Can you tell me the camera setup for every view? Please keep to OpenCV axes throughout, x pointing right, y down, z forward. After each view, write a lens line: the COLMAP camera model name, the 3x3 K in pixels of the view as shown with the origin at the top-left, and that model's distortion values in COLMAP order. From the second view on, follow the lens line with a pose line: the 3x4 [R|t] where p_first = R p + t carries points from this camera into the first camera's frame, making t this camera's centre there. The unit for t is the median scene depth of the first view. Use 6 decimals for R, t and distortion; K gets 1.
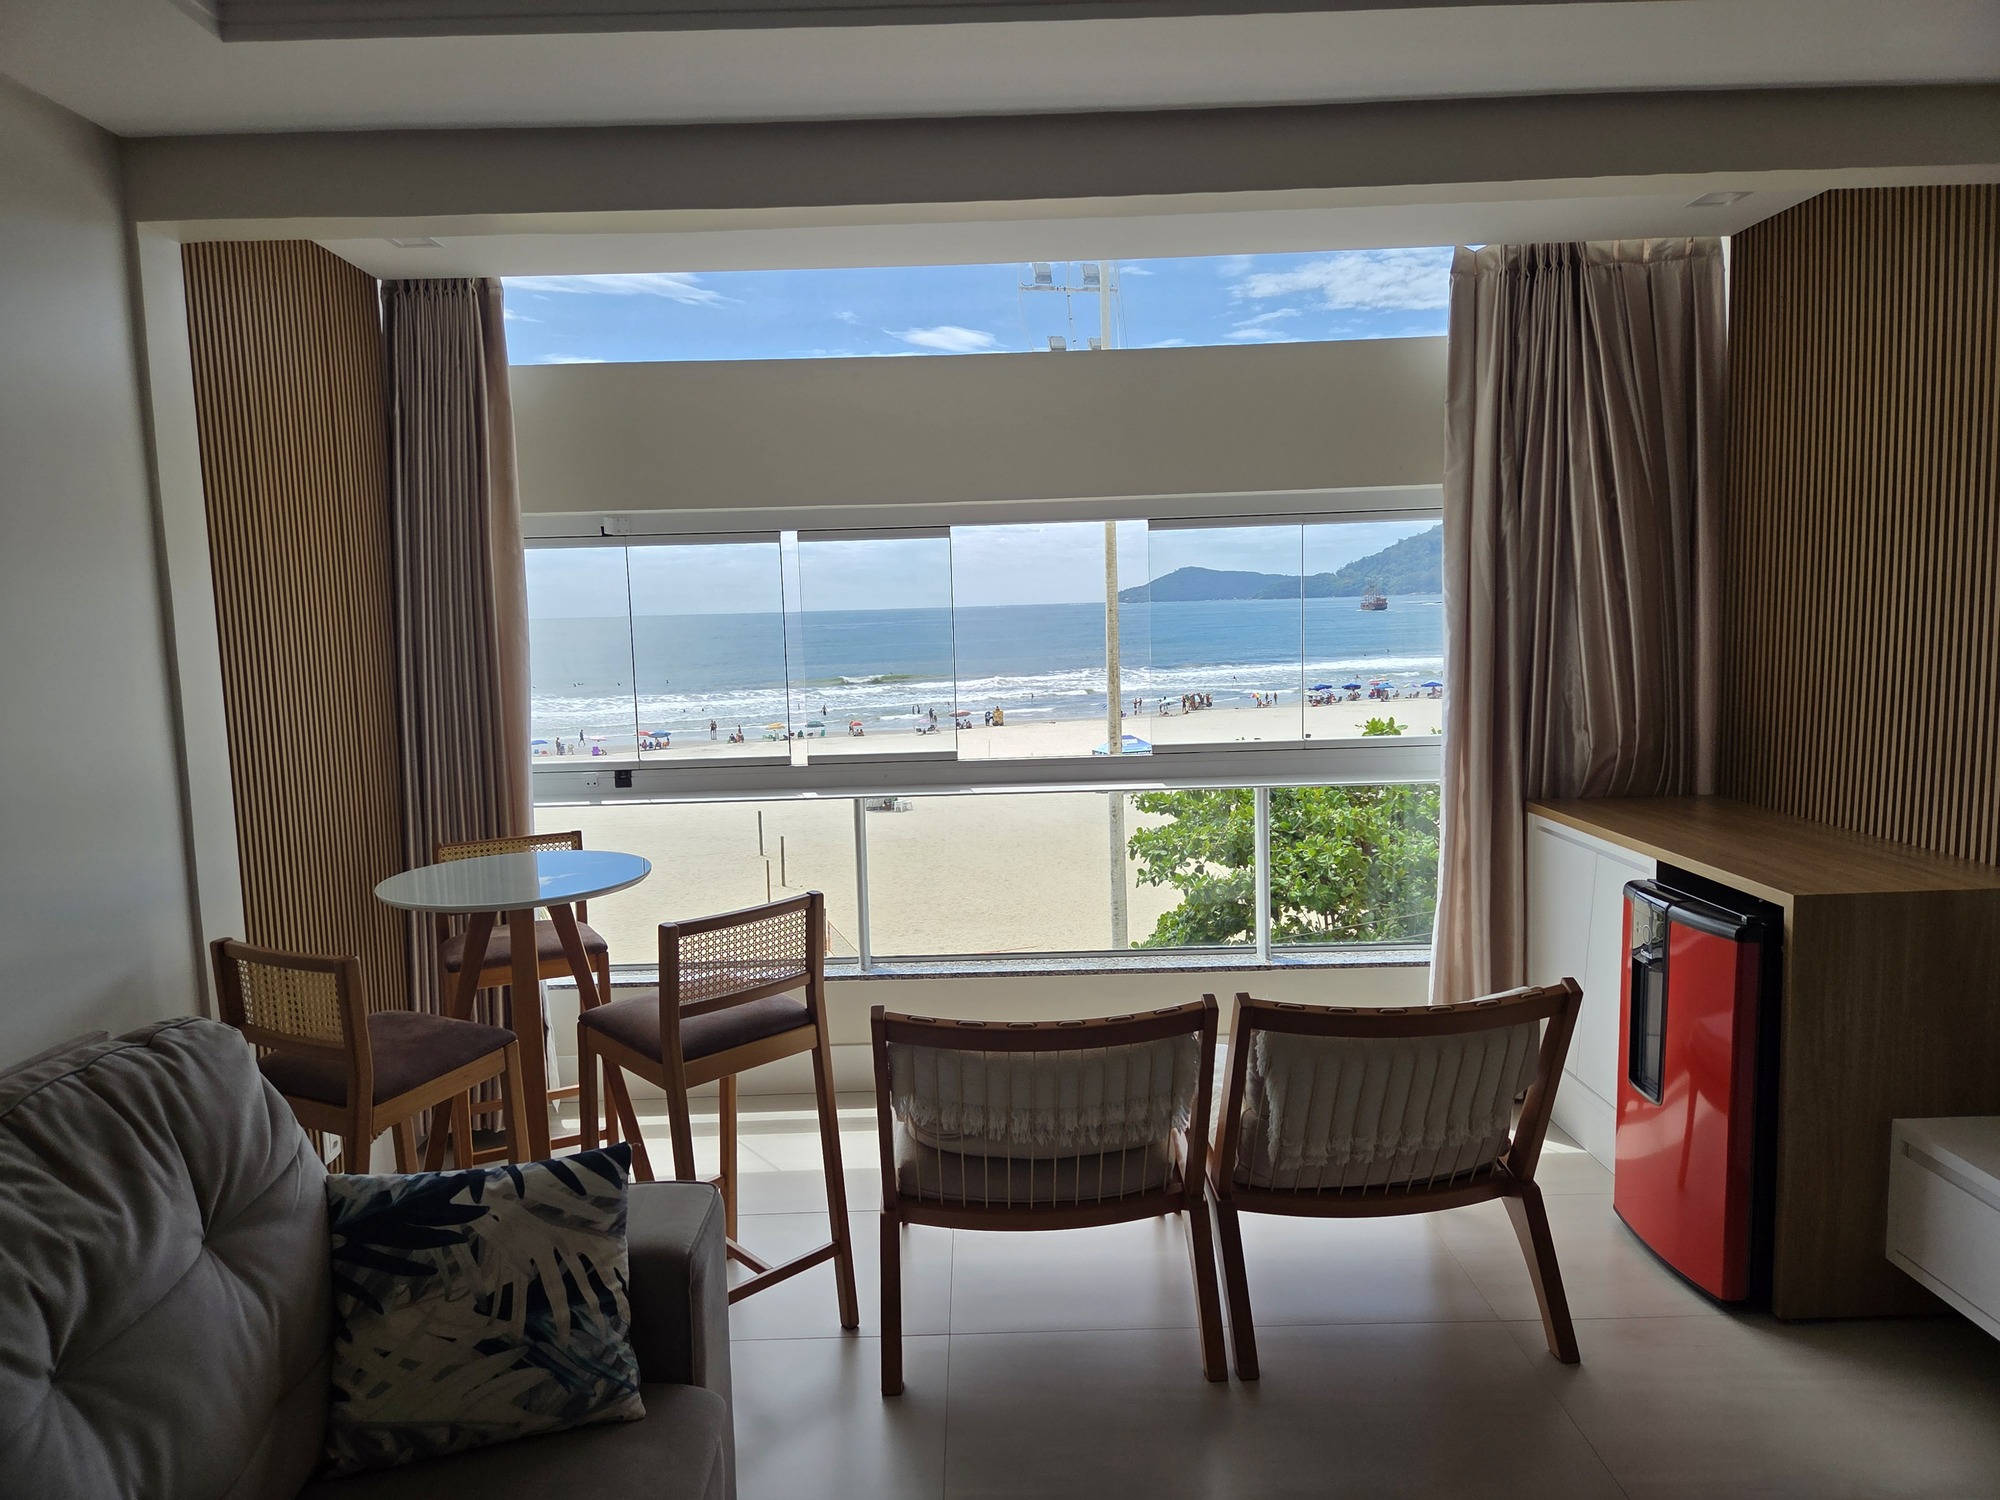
lens RADIAL K [[1356.5, 0, 995.9], [0, 1356.5, 735.3], [0, 0, 1]] dist [0.055013, -0.061382]
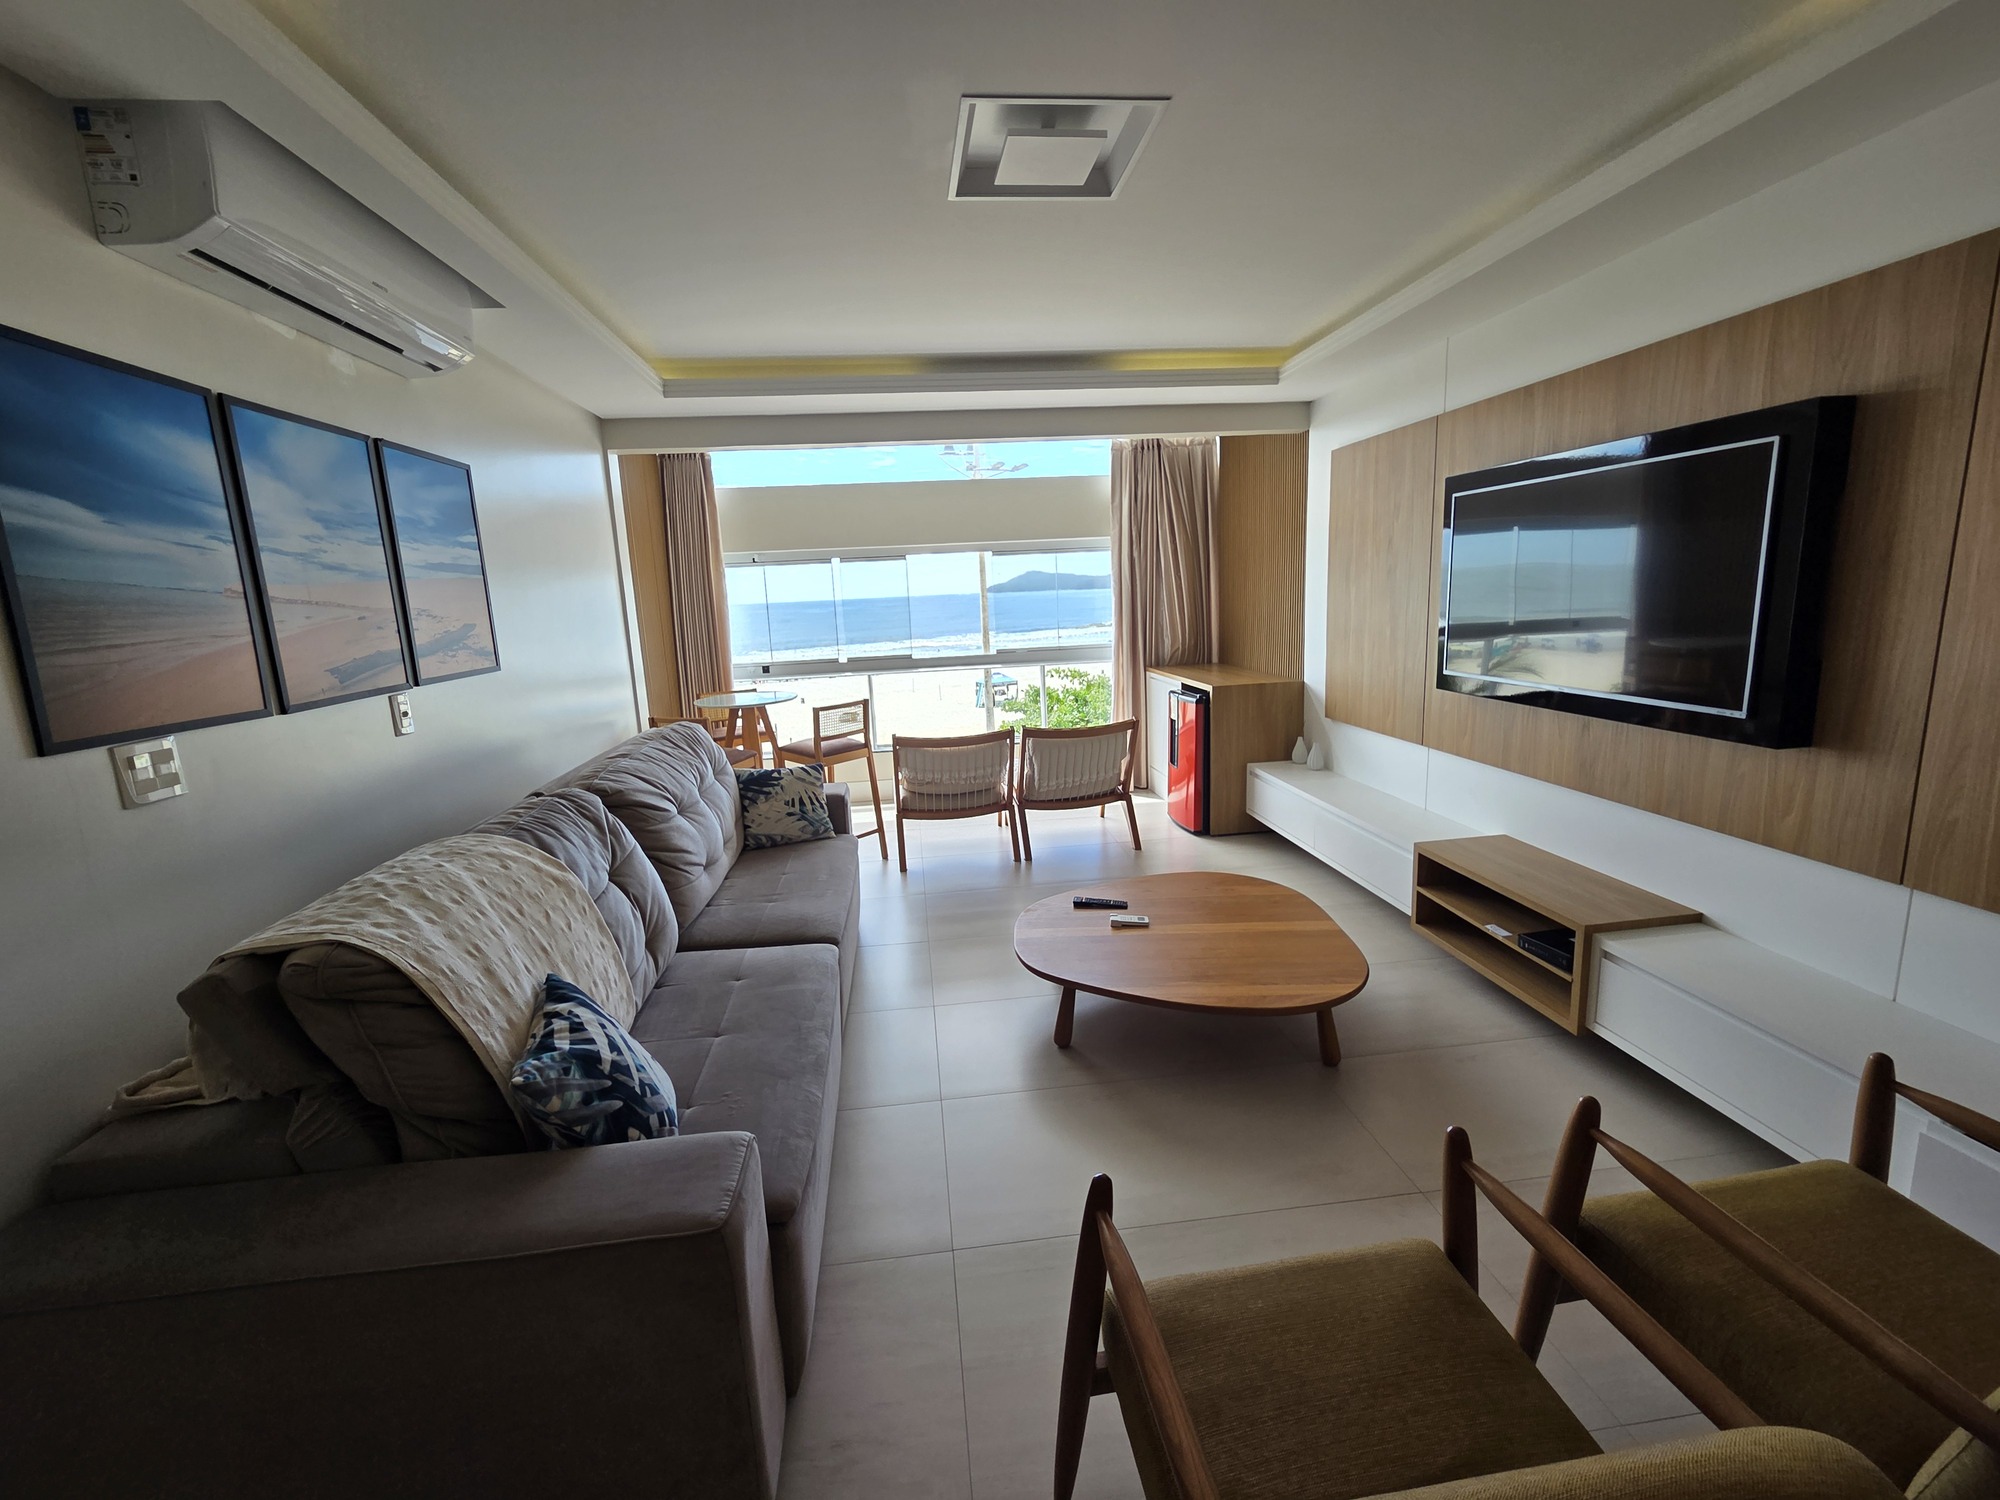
lens RADIAL K [[819.2, 0, 980.3], [0, 819.2, 747.5], [0, 0, 1]] dist [-0.001219, -0.000284]
pose [[0.996651, -0.028817, 0.076521, -0.035064], [0.022125, 0.995971, 0.086909, 0.074858], [-0.078717, -0.084925, 0.993273, -0.599737]]
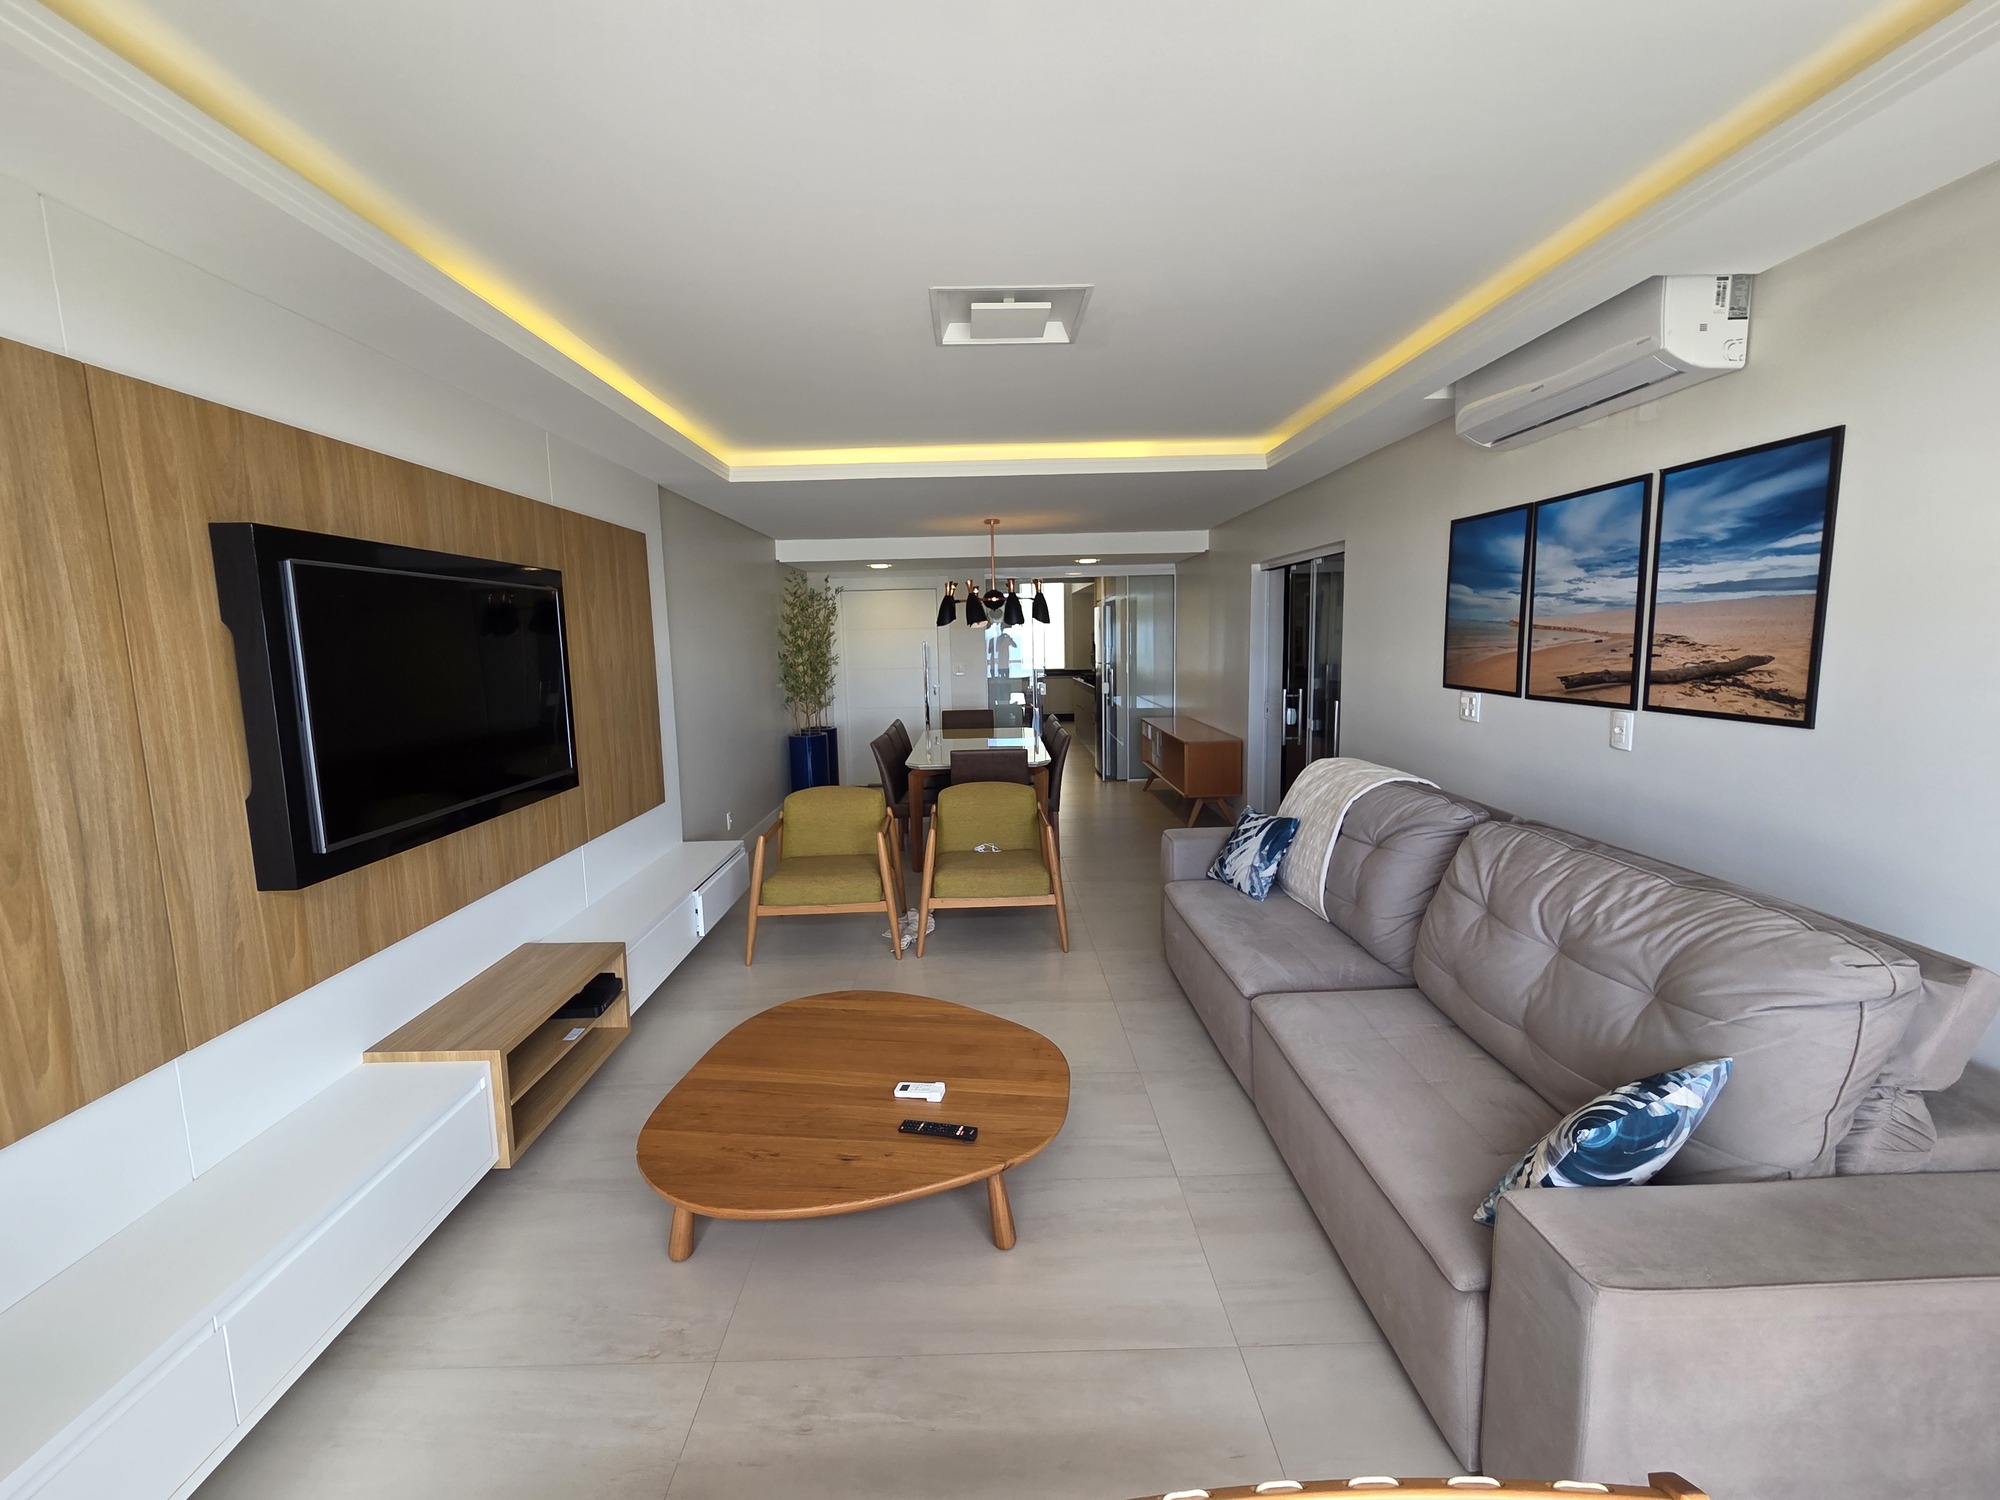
lens RADIAL K [[819.2, 0, 994.7], [0, 819.2, 740.6], [0, 0, 1]] dist [-0.001219, -0.000284]
pose [[-0.998468, 0.055114, 0.004812, 0.184039], [0.054778, 0.972676, 0.225611, -0.193145], [0.007754, 0.225529, -0.974205, 1.685826]]
